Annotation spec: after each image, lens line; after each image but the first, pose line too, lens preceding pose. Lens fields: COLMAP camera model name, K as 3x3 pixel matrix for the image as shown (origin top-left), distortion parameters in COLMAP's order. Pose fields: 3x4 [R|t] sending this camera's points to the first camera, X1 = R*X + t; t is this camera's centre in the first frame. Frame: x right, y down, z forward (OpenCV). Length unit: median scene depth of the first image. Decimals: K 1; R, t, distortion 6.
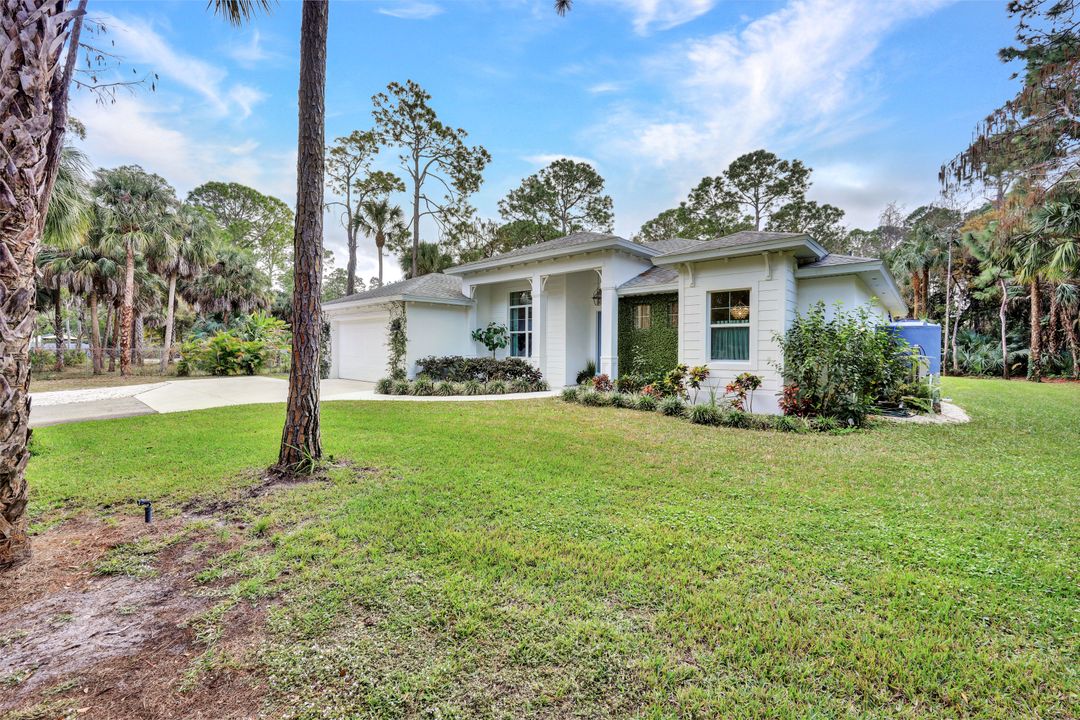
lens RADIAL K [[438.5, 0, 541.0], [0, 438.5, 353.4], [0, 0, 1]] dist [-0.000697, 0.000279]
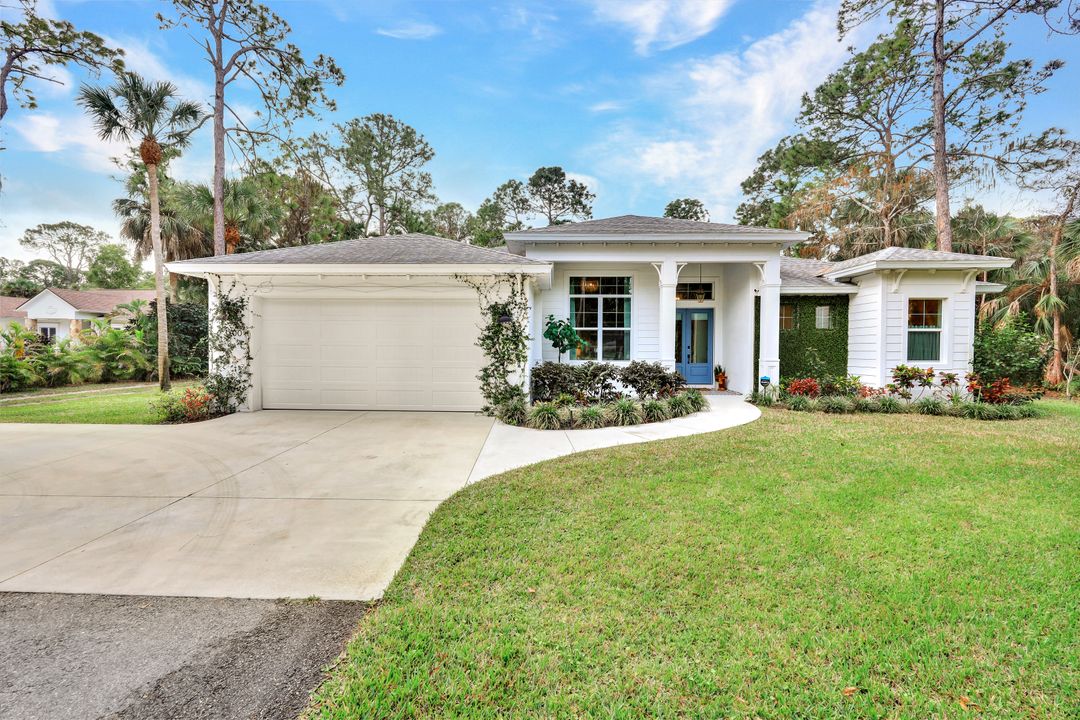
lens RADIAL K [[438.5, 0, 539.4], [0, 438.5, 358.7], [0, 0, 1]] dist [-0.000697, 0.000279]
pose [[0.762212, -0.018793, 0.647055, -0.684432], [0.008259, 0.999779, 0.019309, -0.012779], [-0.647275, -0.009373, 0.762199, 0.507558]]
